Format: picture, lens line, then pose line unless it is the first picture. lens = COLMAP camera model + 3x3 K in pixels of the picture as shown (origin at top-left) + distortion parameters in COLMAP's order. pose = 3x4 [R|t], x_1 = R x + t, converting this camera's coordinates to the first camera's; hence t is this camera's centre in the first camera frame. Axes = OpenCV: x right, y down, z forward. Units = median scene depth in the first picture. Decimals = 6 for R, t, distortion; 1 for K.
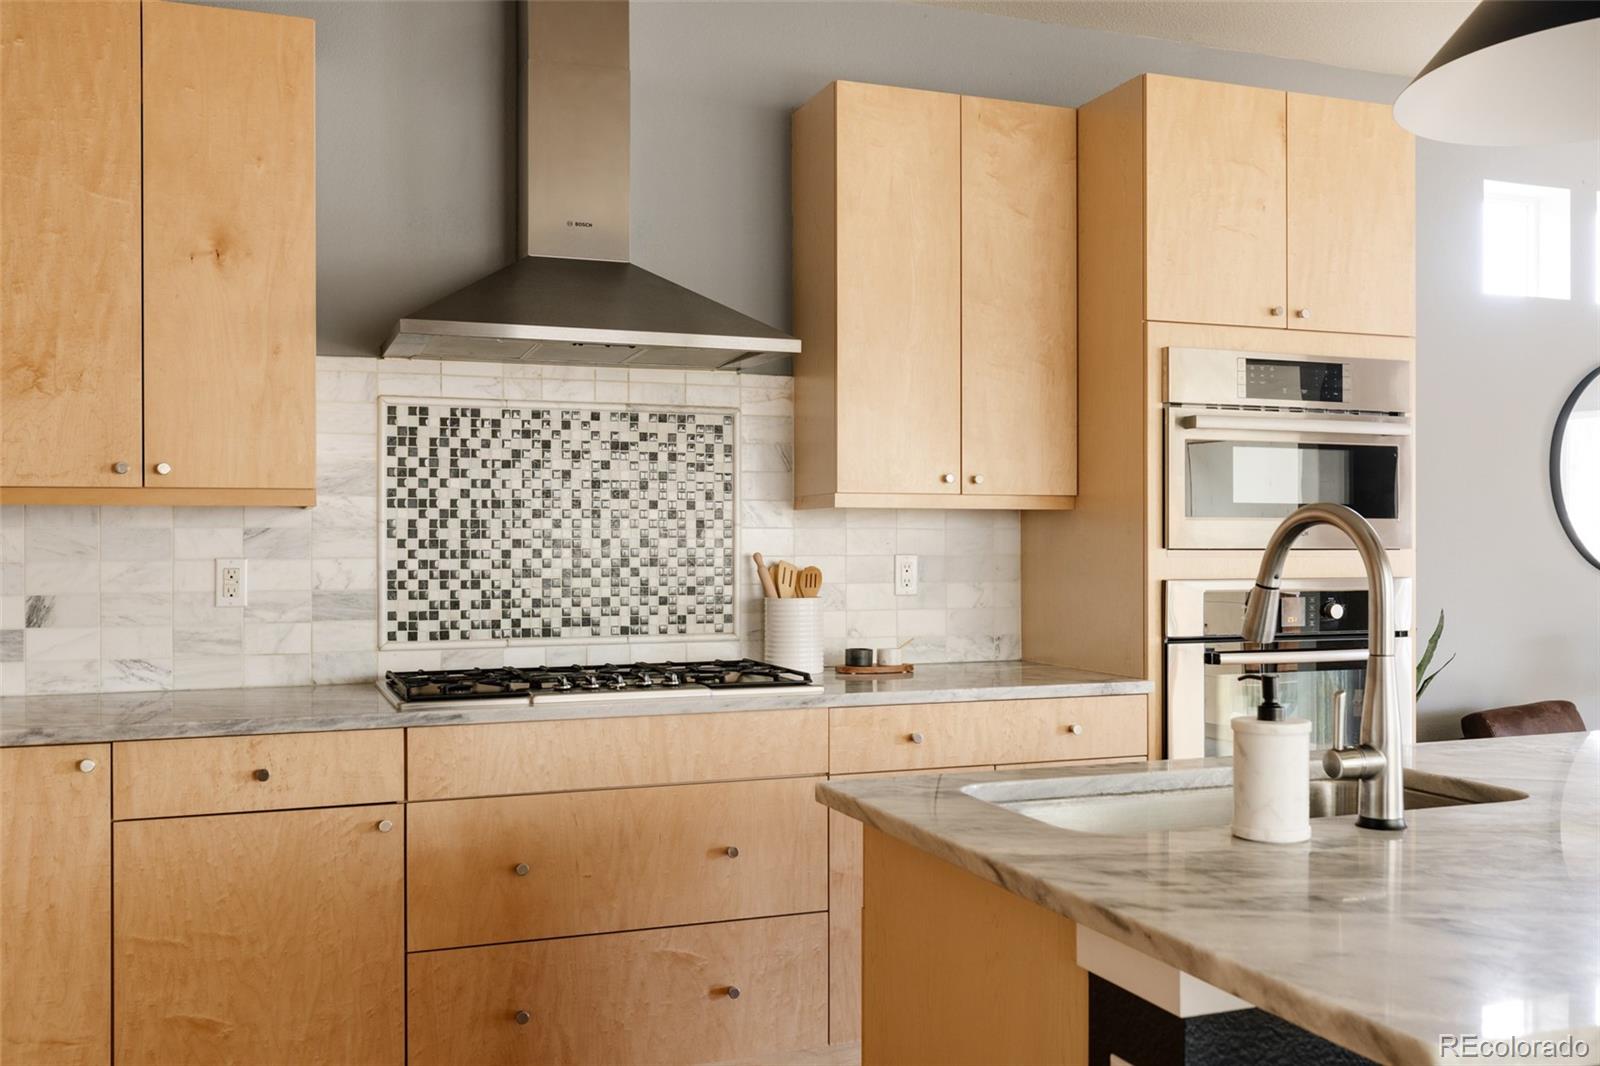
lens RADIAL K [[1423.2, 0, 800.0], [0, 1423.2, 533.0], [0, 0, 1]] dist [-0.021070, 0.025526]
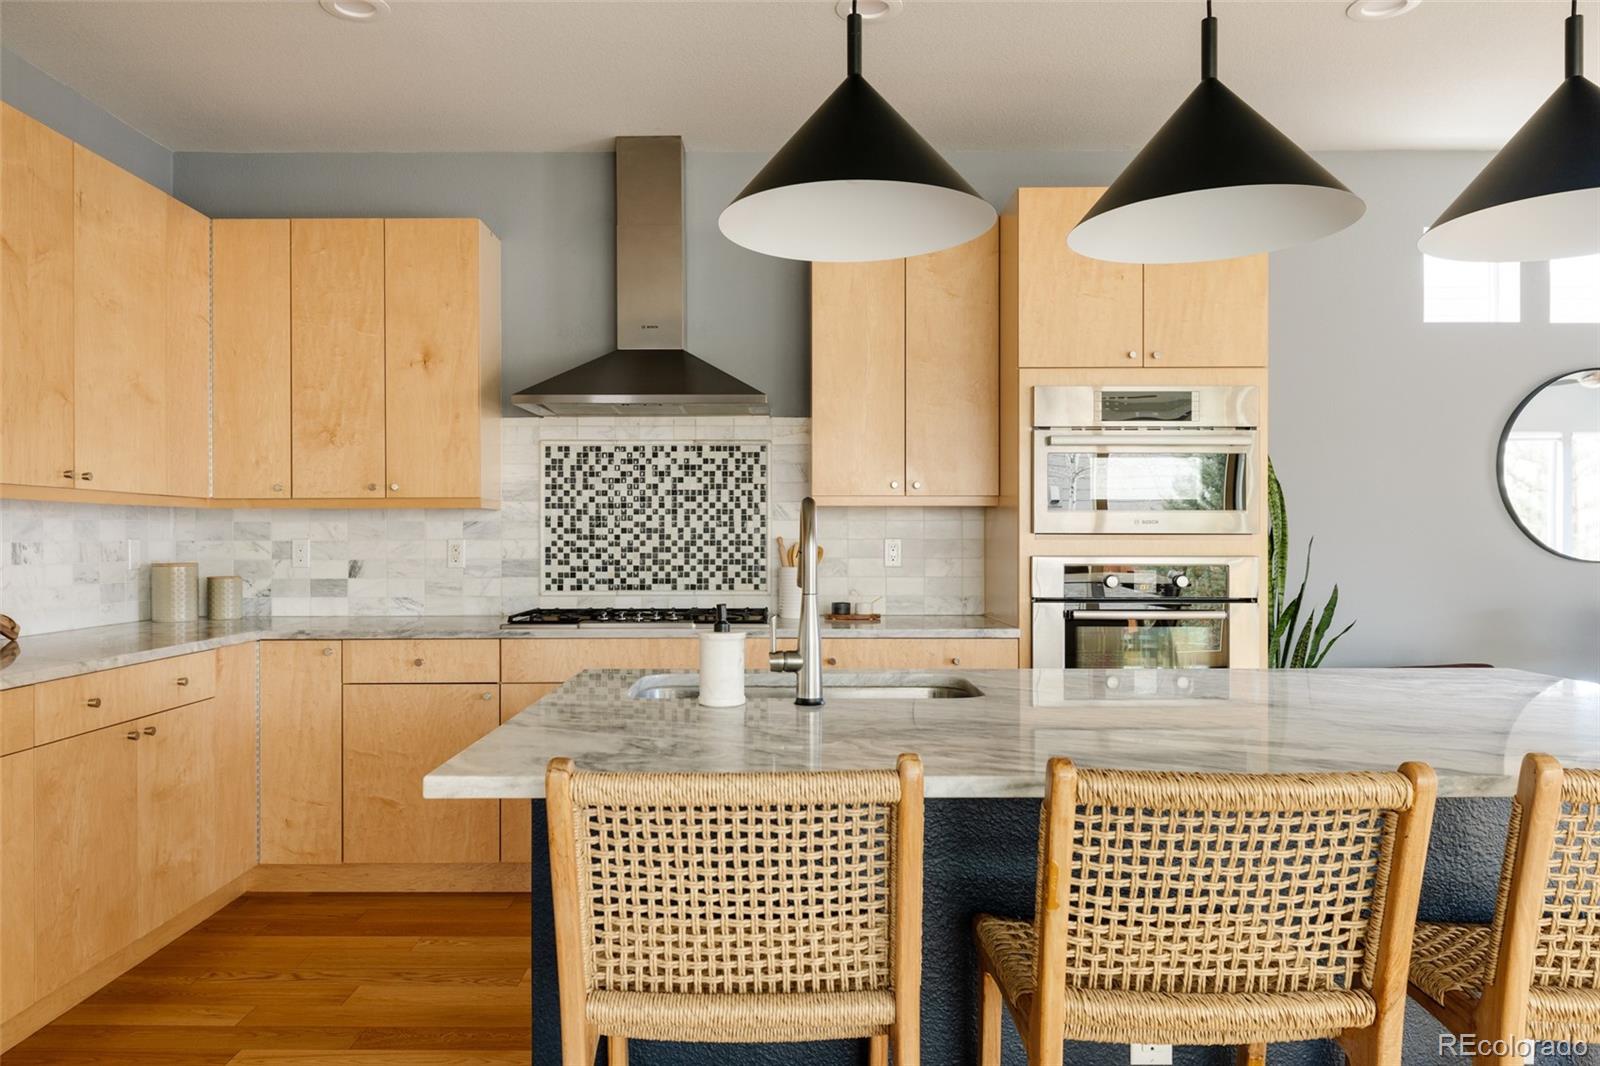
lens RADIAL K [[1073.6, 0, 800.0], [0, 1073.6, 533.0], [0, 0, 1]] dist [0.003186, -0.001797]
pose [[0.934947, -0.001109, -0.354786, 0.415539], [0.002072, 0.999995, 0.002334, 0.007836], [0.354781, -0.002917, 0.934945, -0.051235]]
